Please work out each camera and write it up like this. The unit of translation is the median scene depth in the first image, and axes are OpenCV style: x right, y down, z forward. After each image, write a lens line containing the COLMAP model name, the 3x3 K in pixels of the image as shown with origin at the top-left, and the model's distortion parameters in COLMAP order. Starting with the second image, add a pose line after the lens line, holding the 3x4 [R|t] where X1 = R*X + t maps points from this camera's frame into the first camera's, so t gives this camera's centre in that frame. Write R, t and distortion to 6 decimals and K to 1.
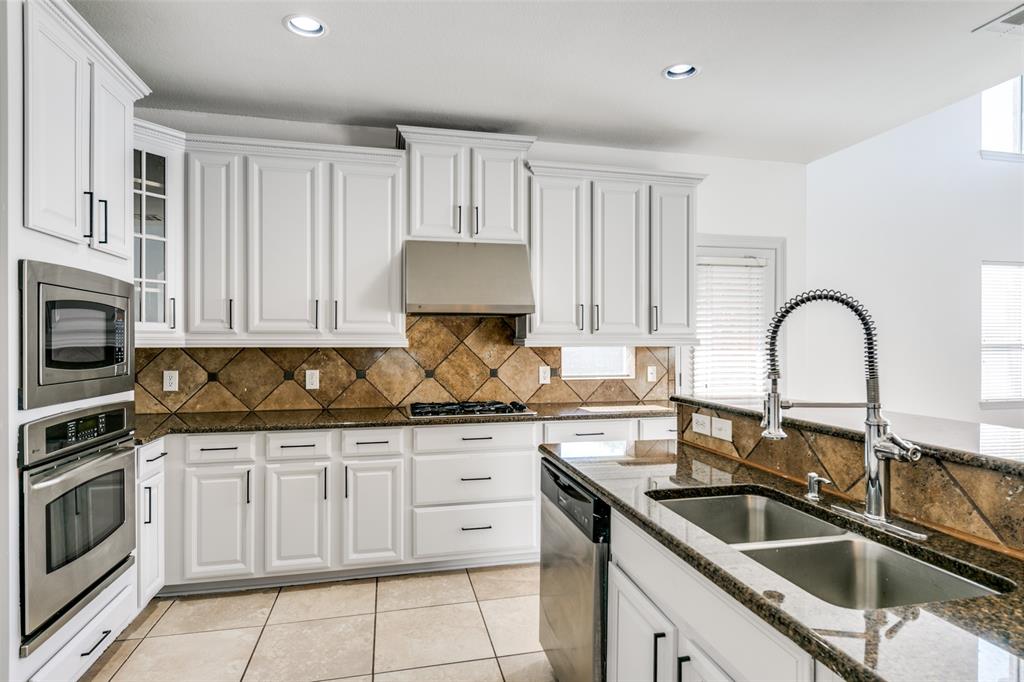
lens RADIAL K [[539.8, 0, 512.0], [0, 539.8, 341.0], [0, 0, 1]] dist [0.000975, -0.000255]
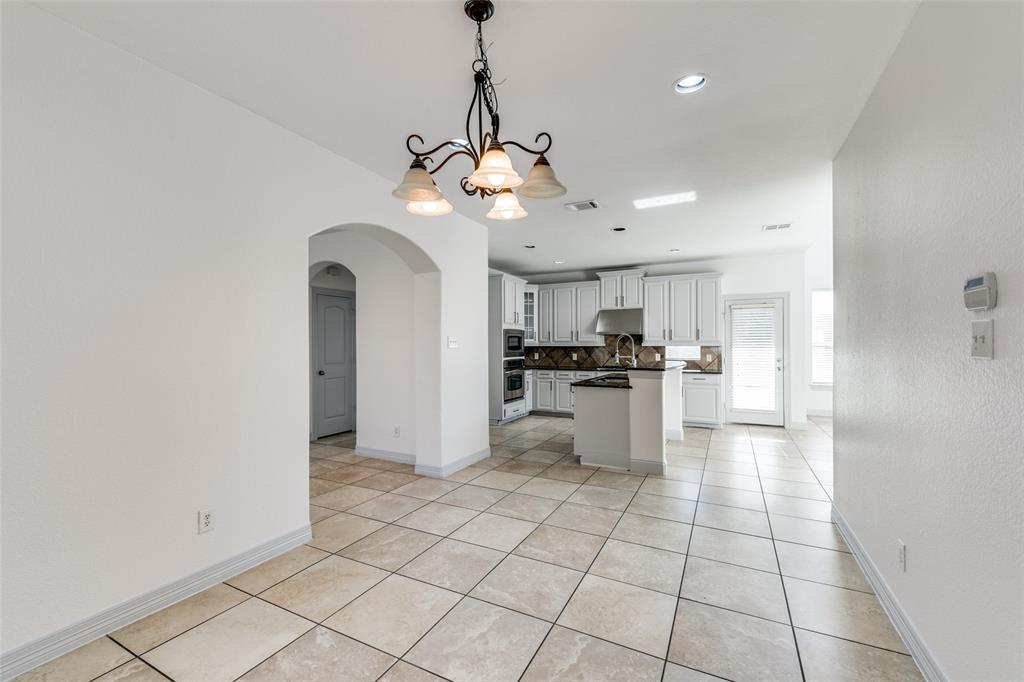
lens RADIAL K [[437.7, 0, 512.0], [0, 437.7, 341.0], [0, 0, 1]] dist [0.000187, -0.000021]
pose [[0.758277, -0.006890, -0.651896, 1.025414], [0.003636, 0.999973, -0.006339, -0.003516], [0.651922, 0.002436, 0.758282, -1.161211]]
